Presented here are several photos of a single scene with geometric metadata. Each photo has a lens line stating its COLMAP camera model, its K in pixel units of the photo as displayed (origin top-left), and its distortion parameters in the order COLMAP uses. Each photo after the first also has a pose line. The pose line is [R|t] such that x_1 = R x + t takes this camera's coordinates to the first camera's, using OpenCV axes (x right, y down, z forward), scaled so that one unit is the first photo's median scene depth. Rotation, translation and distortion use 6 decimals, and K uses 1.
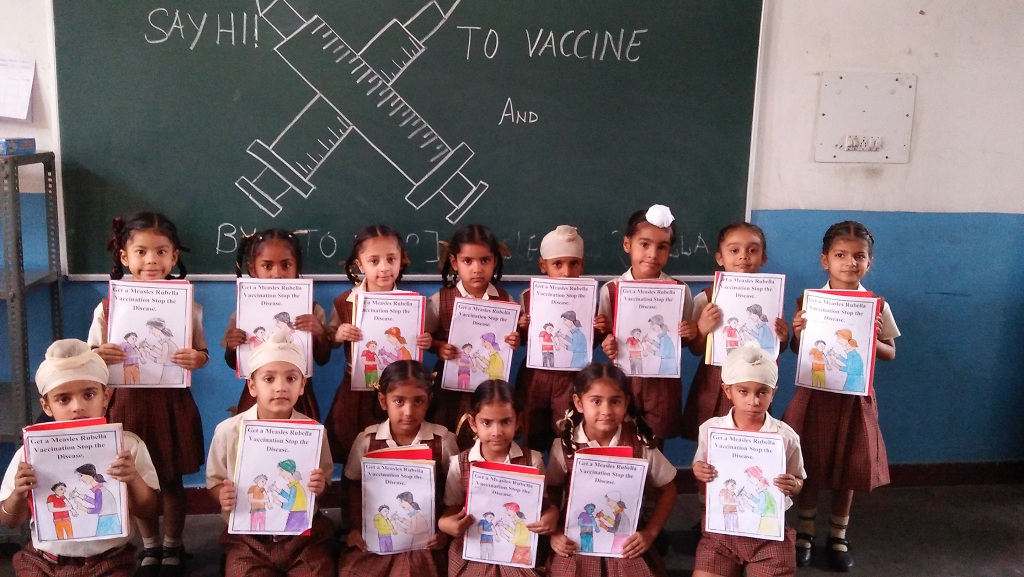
lens RADIAL K [[830.2, 0, 512.0], [0, 830.2, 288.5], [0, 0, 1]] dist [0.111399, -0.168906]
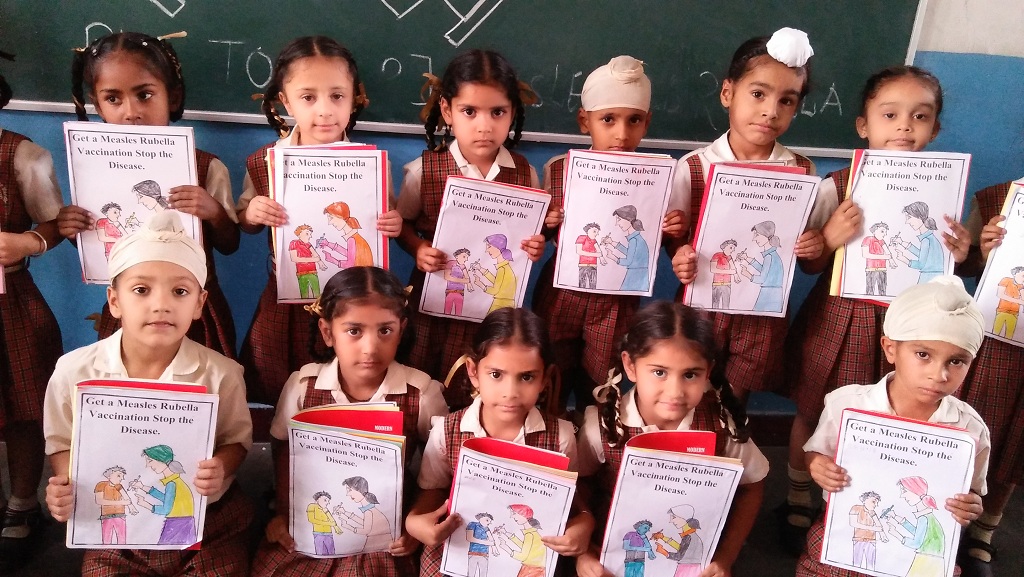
lens RADIAL K [[830.2, 0, 512.0], [0, 830.2, 288.5], [0, 0, 1]] dist [0.111399, -0.168906]
pose [[0.996982, 0.055663, 0.054118, -0.053090], [-0.067174, 0.967979, 0.241877, -0.063275], [-0.038922, -0.244782, 0.968797, 0.423776]]
